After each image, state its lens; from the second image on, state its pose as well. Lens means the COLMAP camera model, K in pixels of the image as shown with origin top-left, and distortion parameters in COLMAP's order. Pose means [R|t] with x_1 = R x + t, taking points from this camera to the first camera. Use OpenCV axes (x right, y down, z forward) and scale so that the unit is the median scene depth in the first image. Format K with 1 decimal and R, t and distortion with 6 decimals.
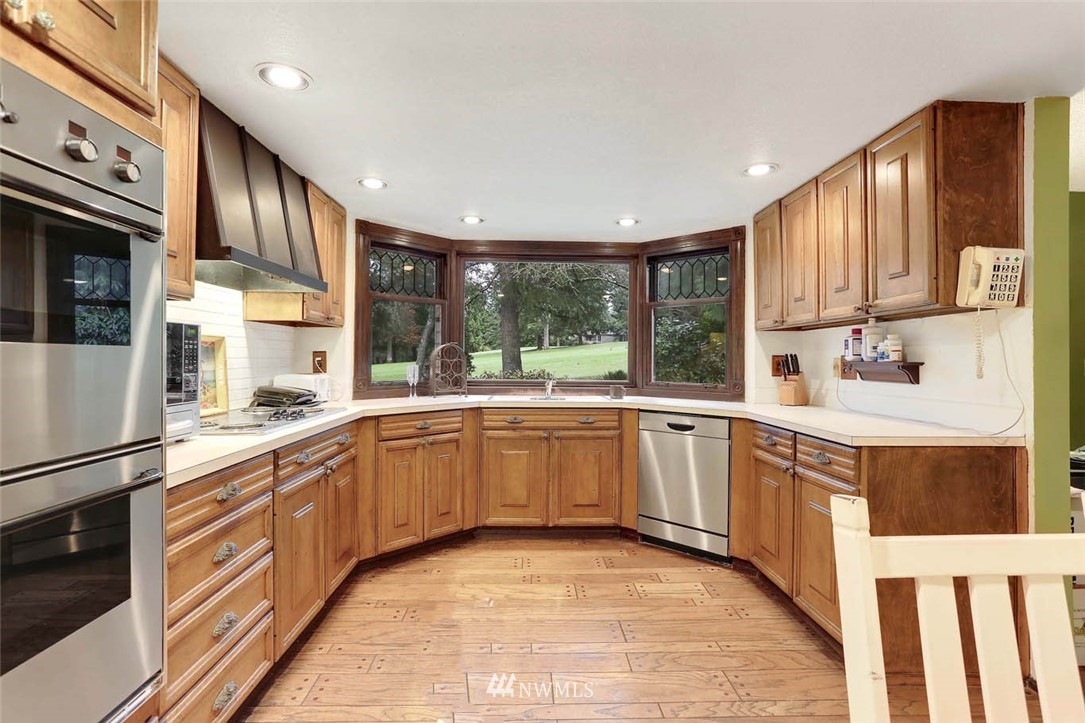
lens RADIAL K [[519.4, 0, 537.8], [0, 519.4, 363.1], [0, 0, 1]] dist [-0.038704, 0.000739]
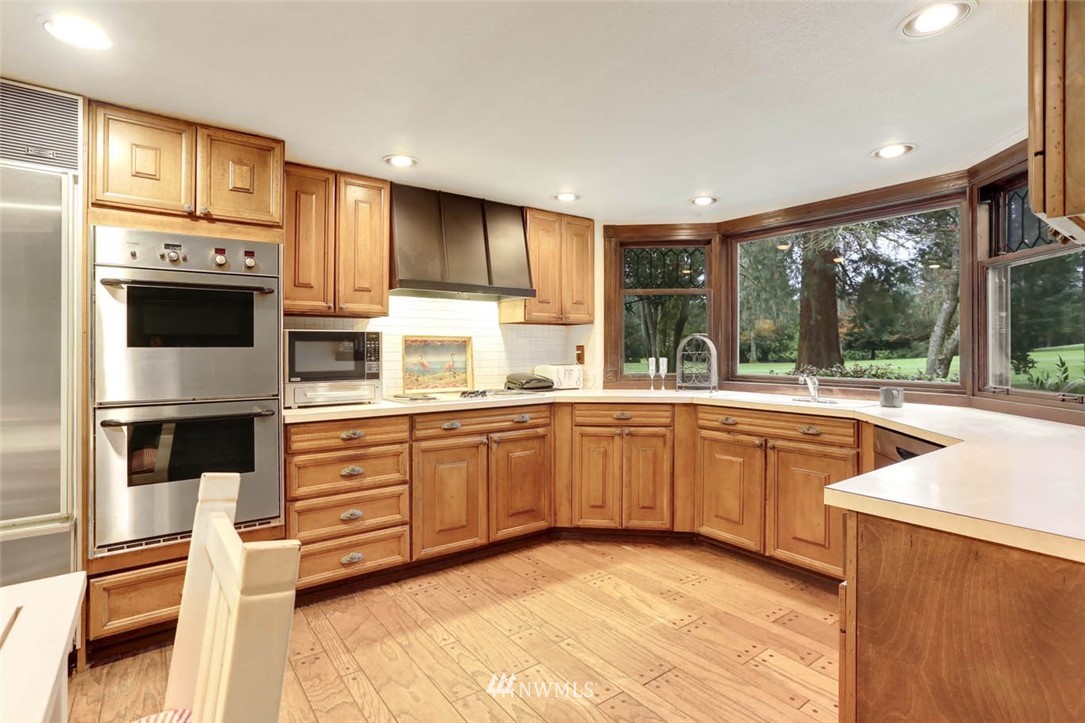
lens RADIAL K [[531.3, 0, 539.7], [0, 531.3, 358.7], [0, 0, 1]] dist [-0.037018, 0.001085]
pose [[0.575237, 0.003669, -0.817979, 0.543047], [0.000432, 0.999988, 0.004789, 0.001037], [0.817987, -0.003108, 0.575229, 0.255521]]
